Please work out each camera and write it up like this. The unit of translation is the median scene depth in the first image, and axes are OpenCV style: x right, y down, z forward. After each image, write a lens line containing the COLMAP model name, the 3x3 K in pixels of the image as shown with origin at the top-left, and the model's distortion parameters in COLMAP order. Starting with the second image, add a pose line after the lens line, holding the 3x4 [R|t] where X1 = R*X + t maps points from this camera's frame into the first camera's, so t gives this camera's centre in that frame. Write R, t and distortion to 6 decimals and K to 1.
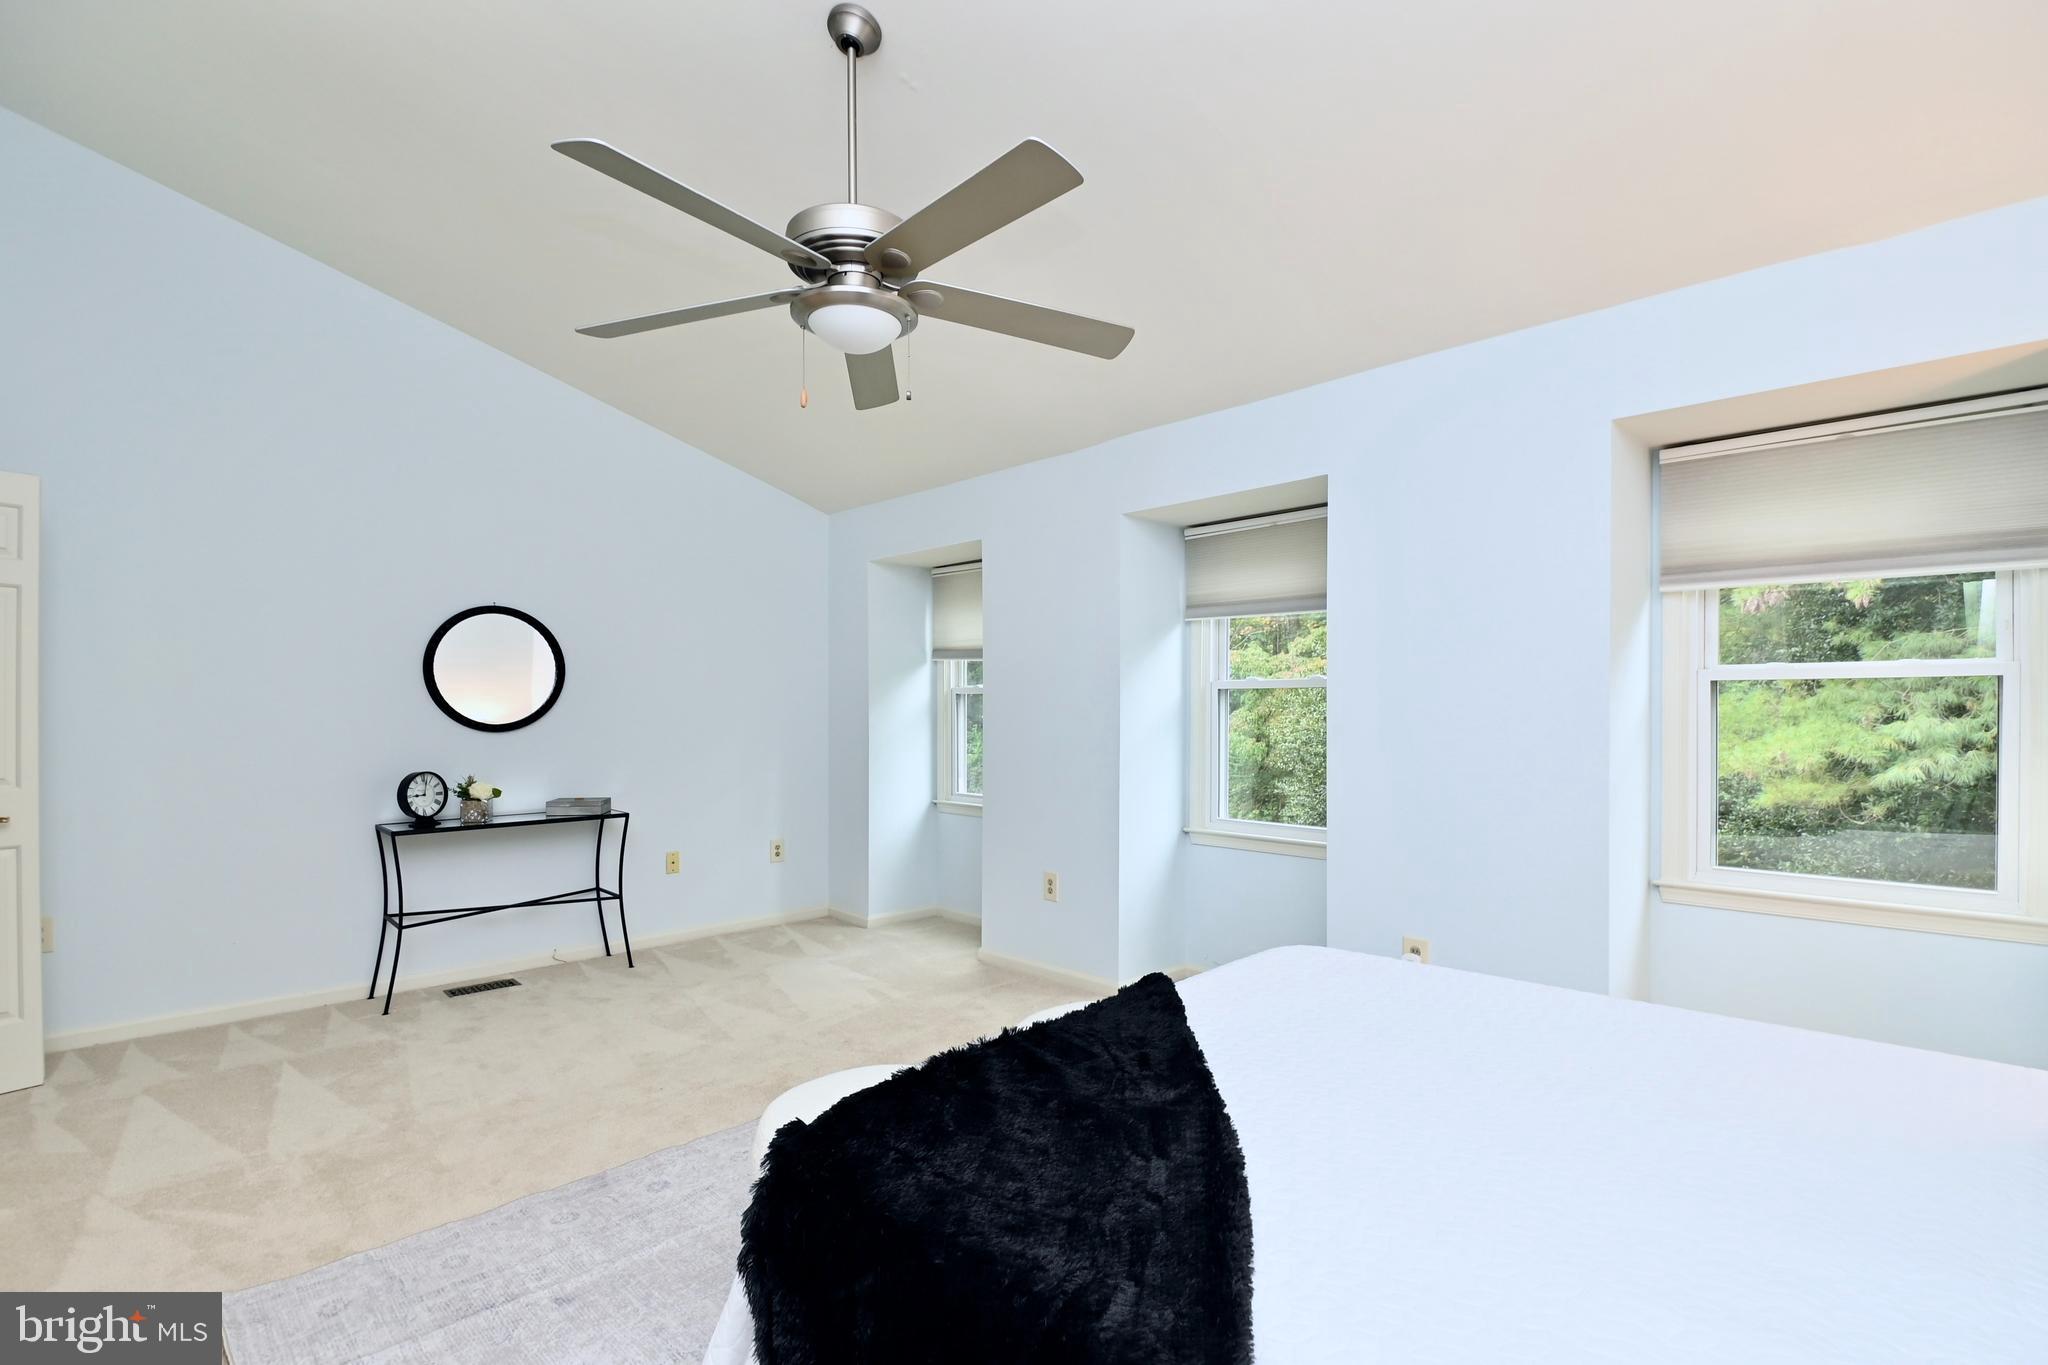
lens RADIAL K [[939.5, 0, 1034.9], [0, 939.5, 698.1], [0, 0, 1]] dist [0.004378, -0.011845]
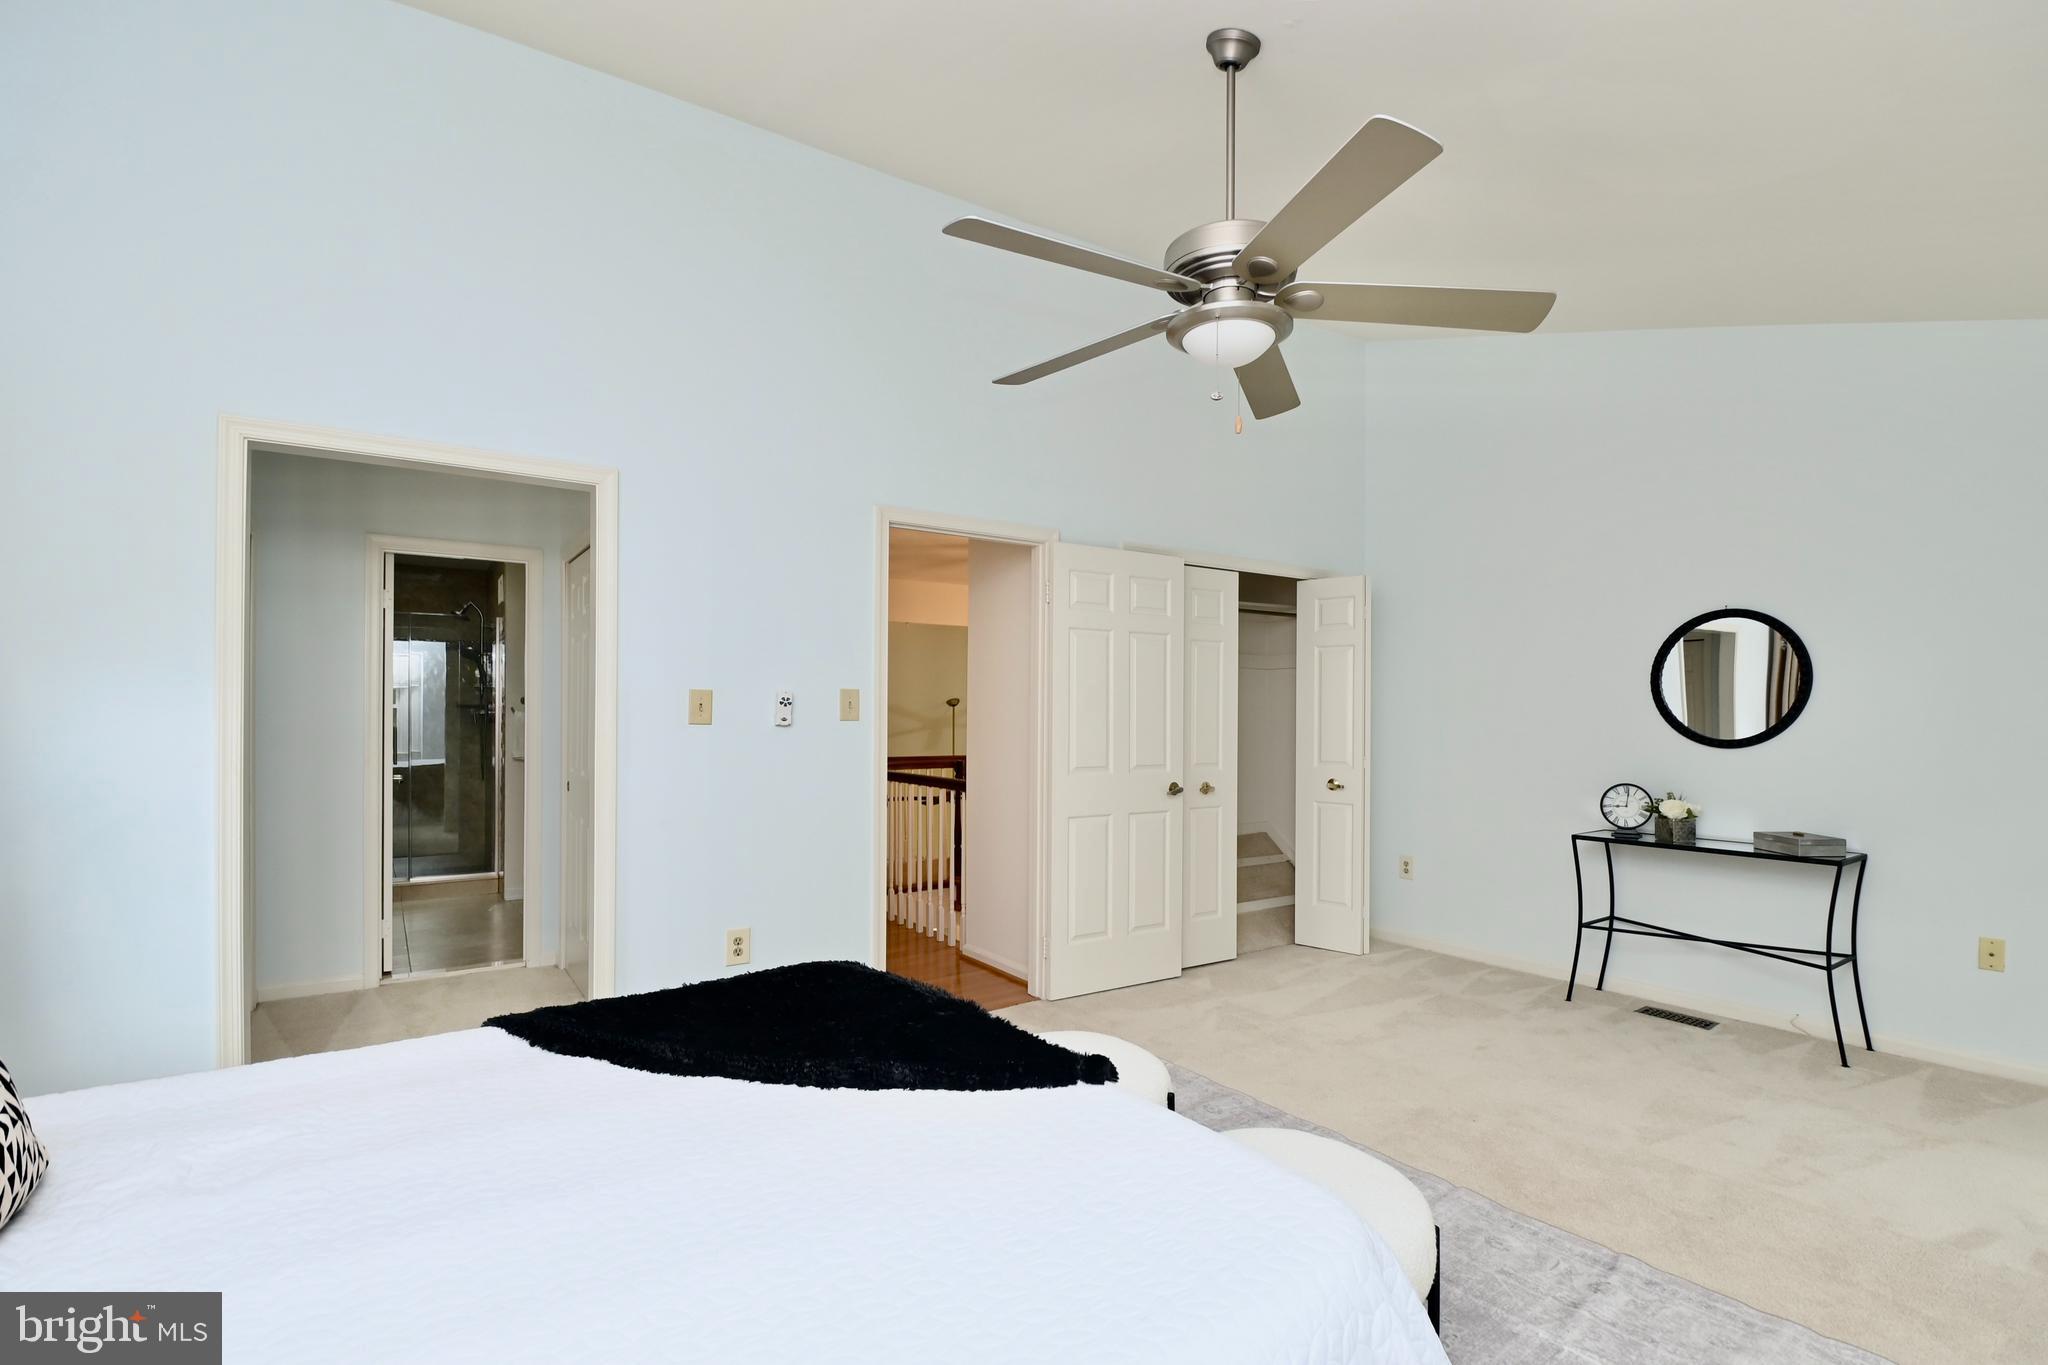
lens RADIAL K [[939.5, 0, 1034.0], [0, 939.5, 702.6], [0, 0, 1]] dist [0.004378, -0.011845]
pose [[-0.149078, -0.010512, -0.988769, 0.453950], [0.003037, 0.999934, -0.011089, -0.000050], [0.988821, -0.004656, -0.149037, 0.511941]]
